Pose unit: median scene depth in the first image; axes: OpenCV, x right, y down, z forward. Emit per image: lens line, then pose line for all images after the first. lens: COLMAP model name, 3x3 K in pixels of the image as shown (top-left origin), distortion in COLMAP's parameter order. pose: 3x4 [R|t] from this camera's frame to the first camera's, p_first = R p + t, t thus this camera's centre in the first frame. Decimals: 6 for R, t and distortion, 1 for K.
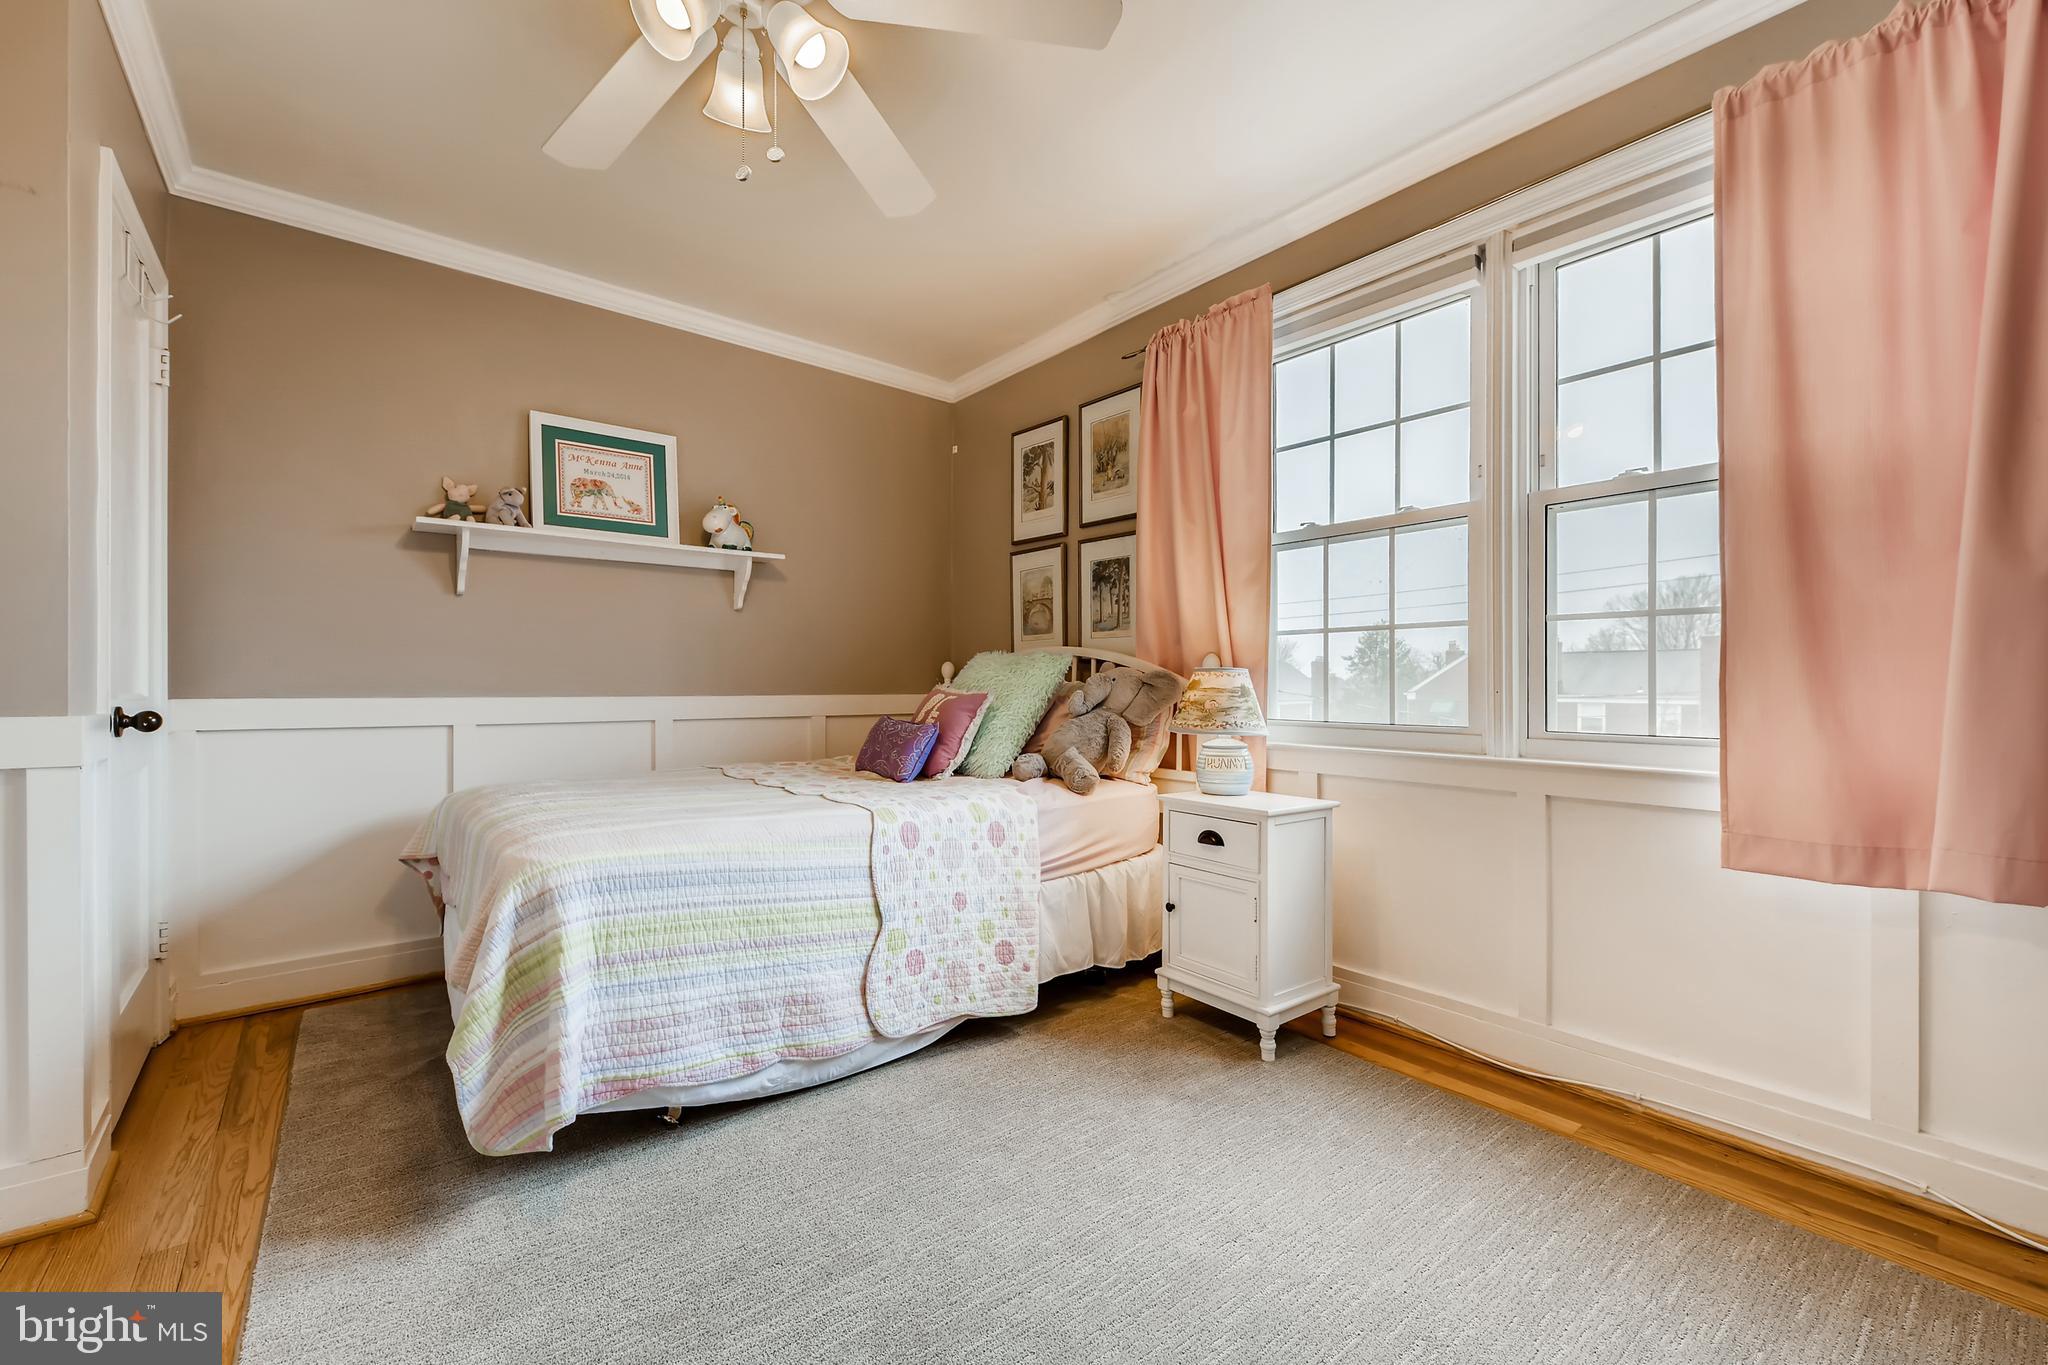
lens RADIAL K [[834.2, 0, 1028.3], [0, 834.2, 686.4], [0, 0, 1]] dist [0.011374, -0.004685]
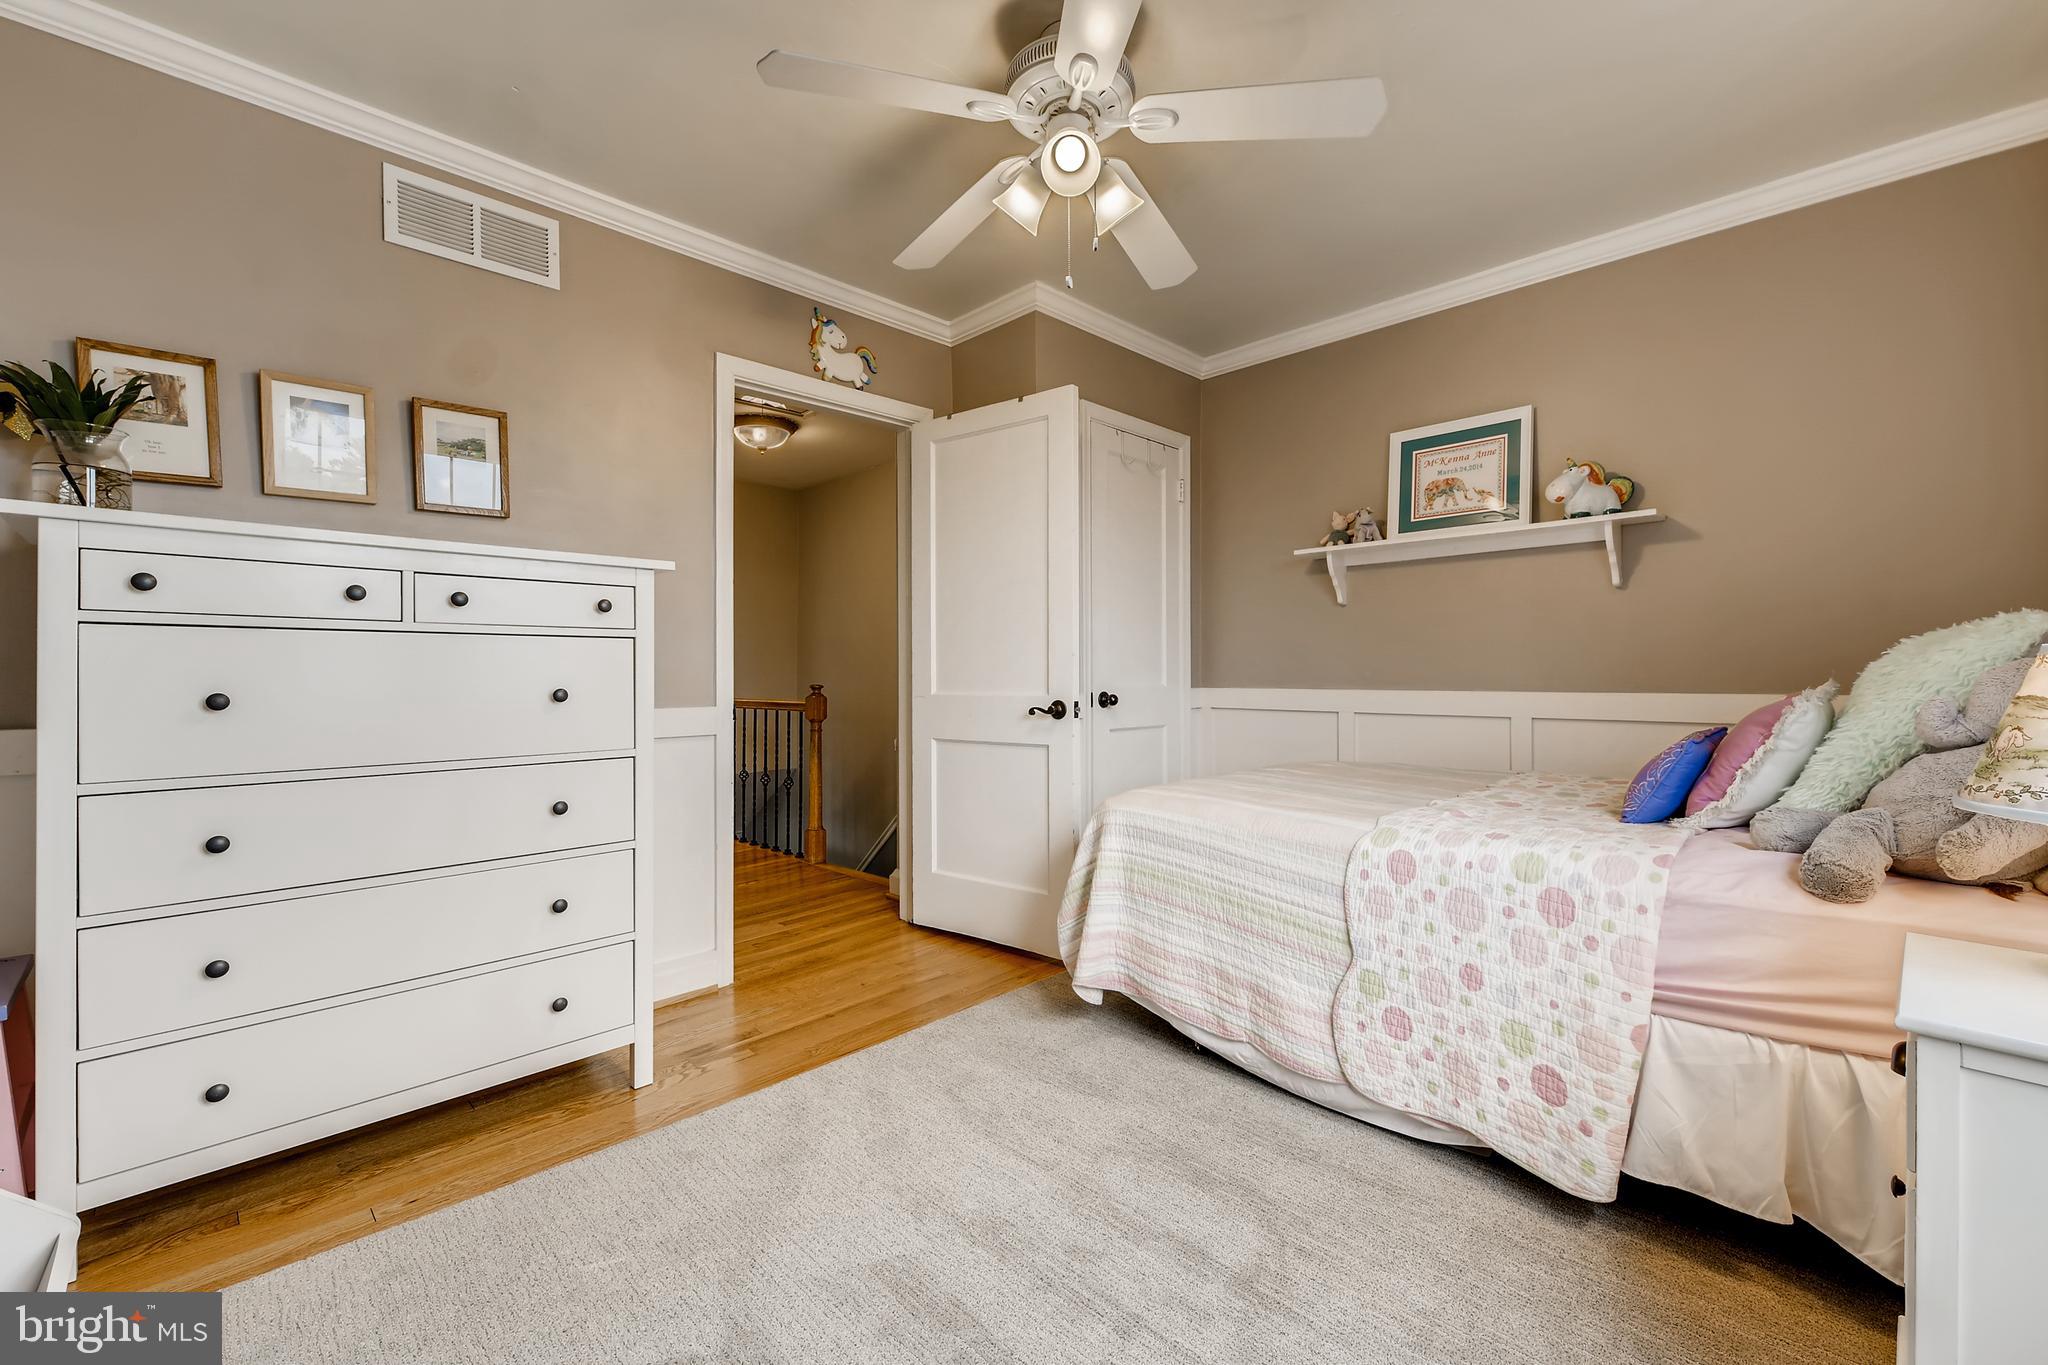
lens RADIAL K [[834.2, 0, 1027.5], [0, 834.2, 679.0], [0, 0, 1]] dist [0.011374, -0.004685]
pose [[0.097348, 0.002939, -0.995246, 0.600171], [0.002212, 0.999993, 0.003169, -0.009314], [0.995248, -0.002510, 0.097341, 0.521964]]
